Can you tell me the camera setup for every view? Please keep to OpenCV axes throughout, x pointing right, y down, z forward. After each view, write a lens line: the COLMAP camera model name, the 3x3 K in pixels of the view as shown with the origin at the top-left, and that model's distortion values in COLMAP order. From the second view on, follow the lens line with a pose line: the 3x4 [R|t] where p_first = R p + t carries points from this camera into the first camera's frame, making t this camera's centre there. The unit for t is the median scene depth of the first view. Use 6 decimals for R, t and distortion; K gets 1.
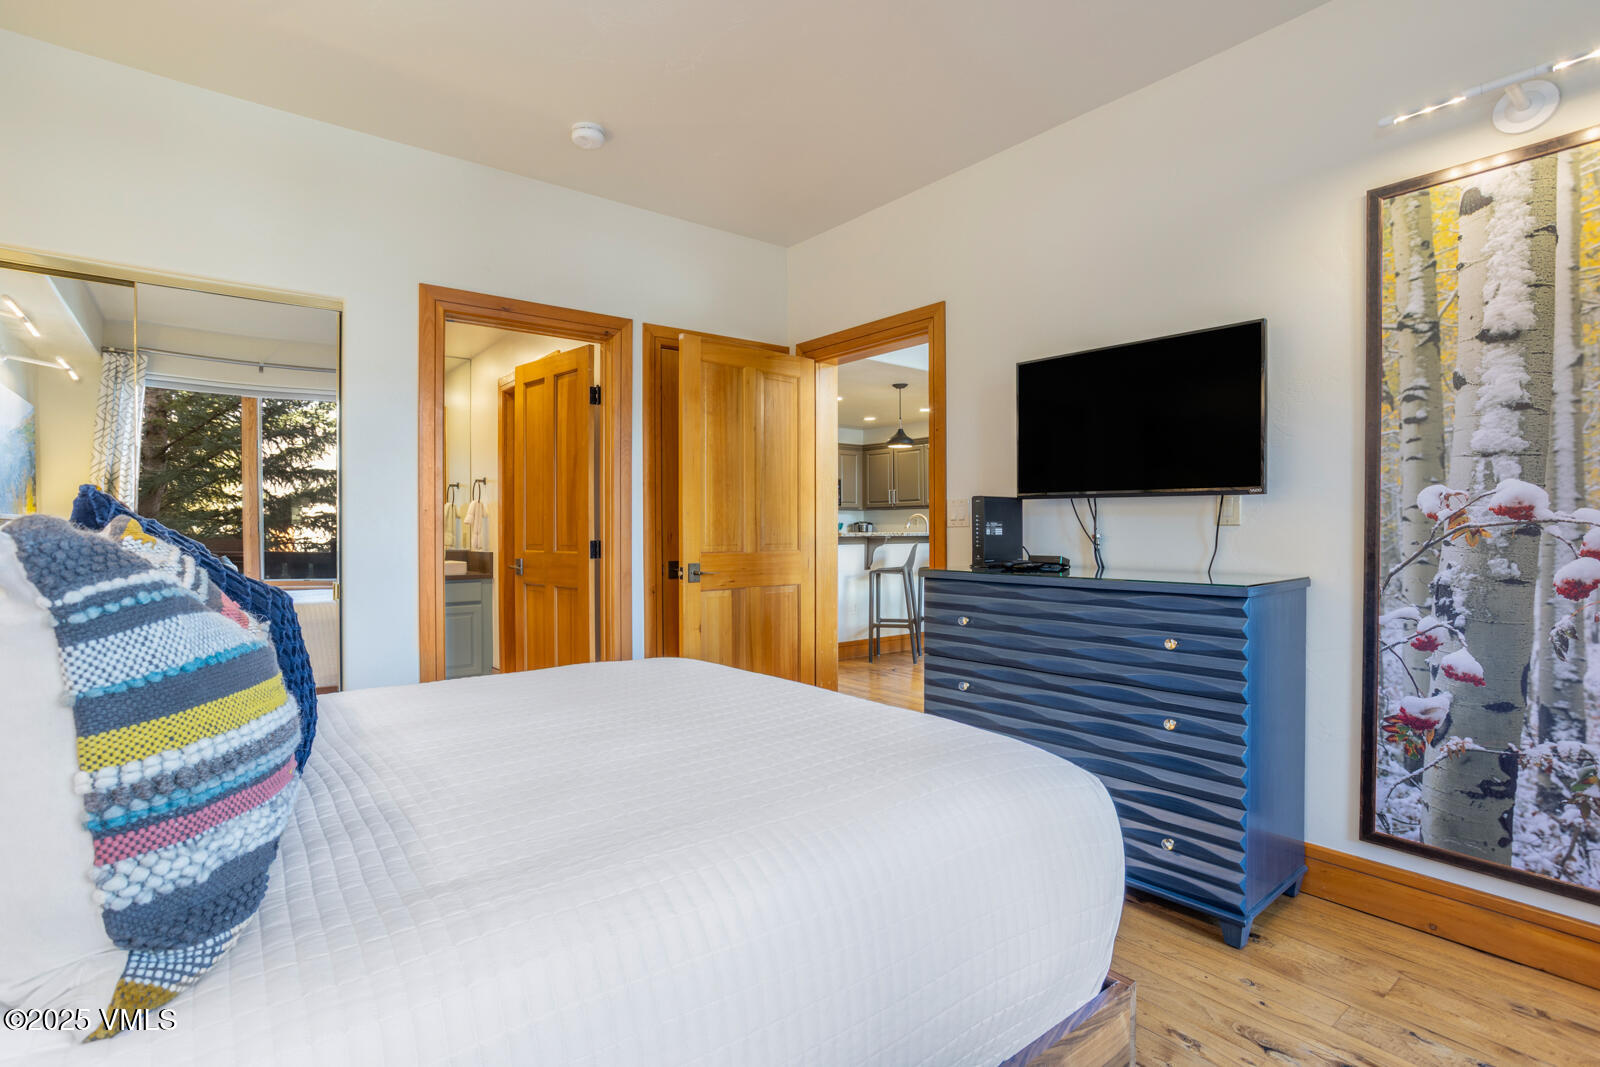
lens RADIAL K [[794.6, 0, 800.0], [0, 794.6, 532.4], [0, 0, 1]] dist [0.001961, 0.000236]
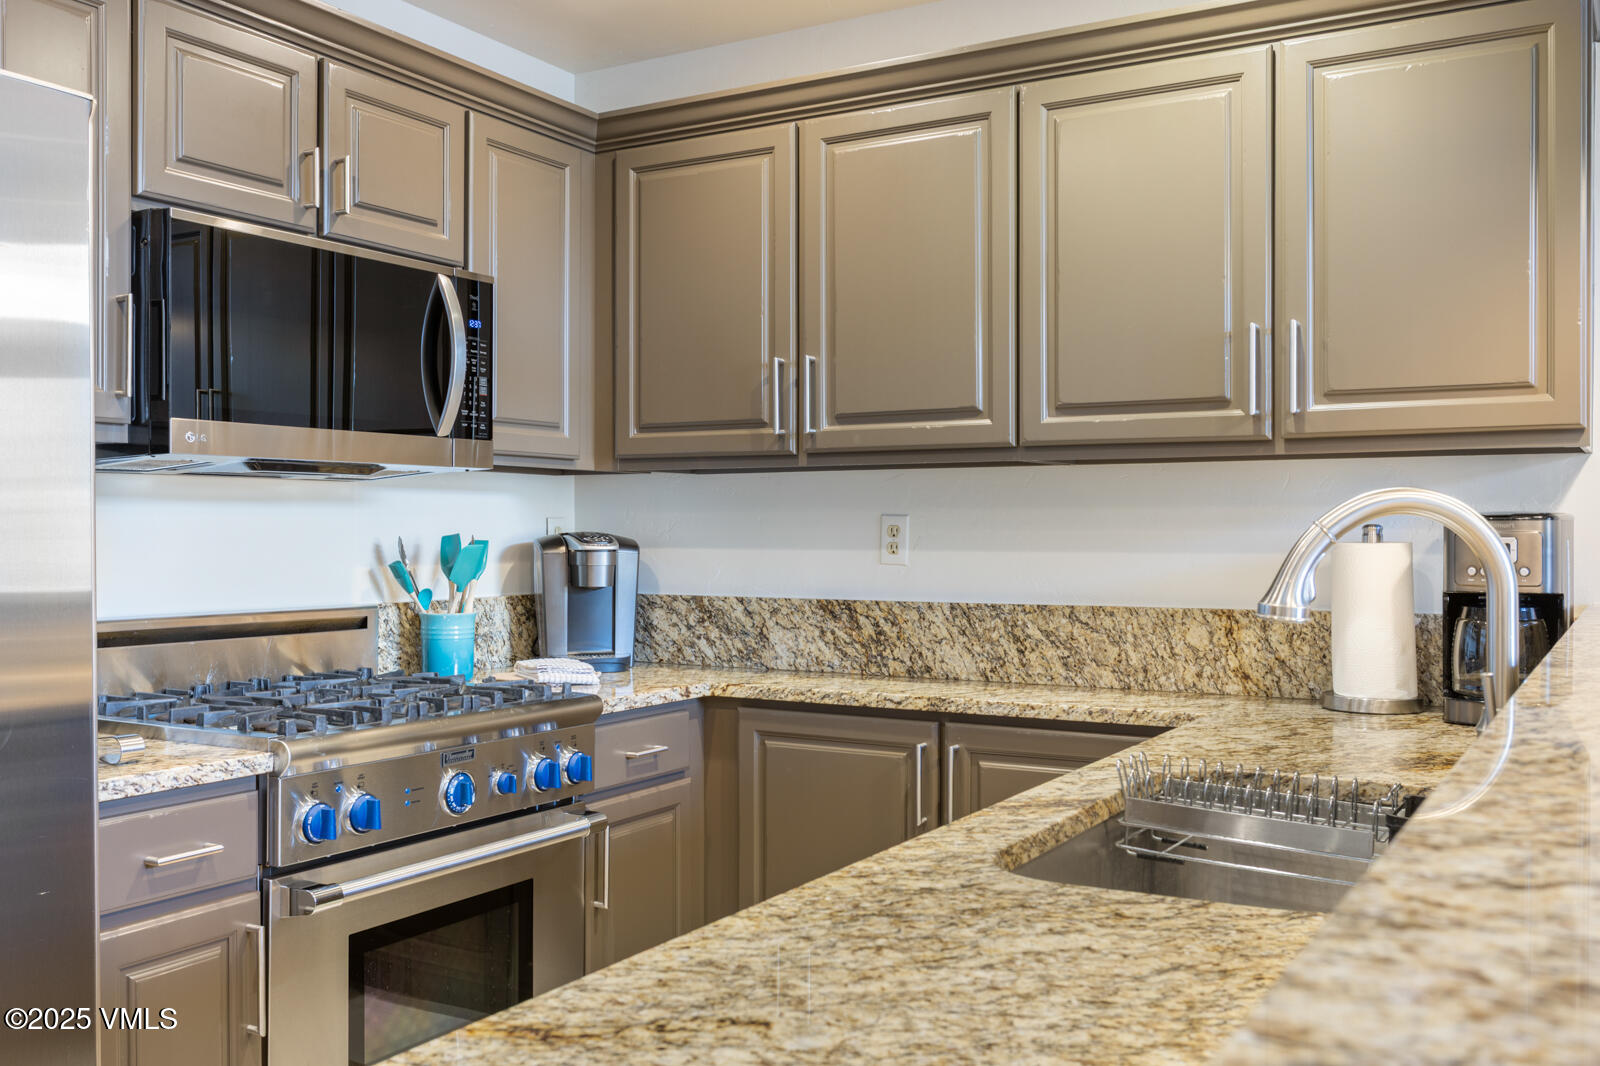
lens RADIAL K [[1462.6, 0, 799.5], [0, 1462.6, 528.9], [0, 0, 1]] dist [-0.002599, 0.000000]
pose [[0.934886, -0.000565, 0.354947, 0.002282], [0.002176, 0.999989, -0.004139, -0.013229], [-0.354941, 0.004641, 0.934877, 0.669090]]
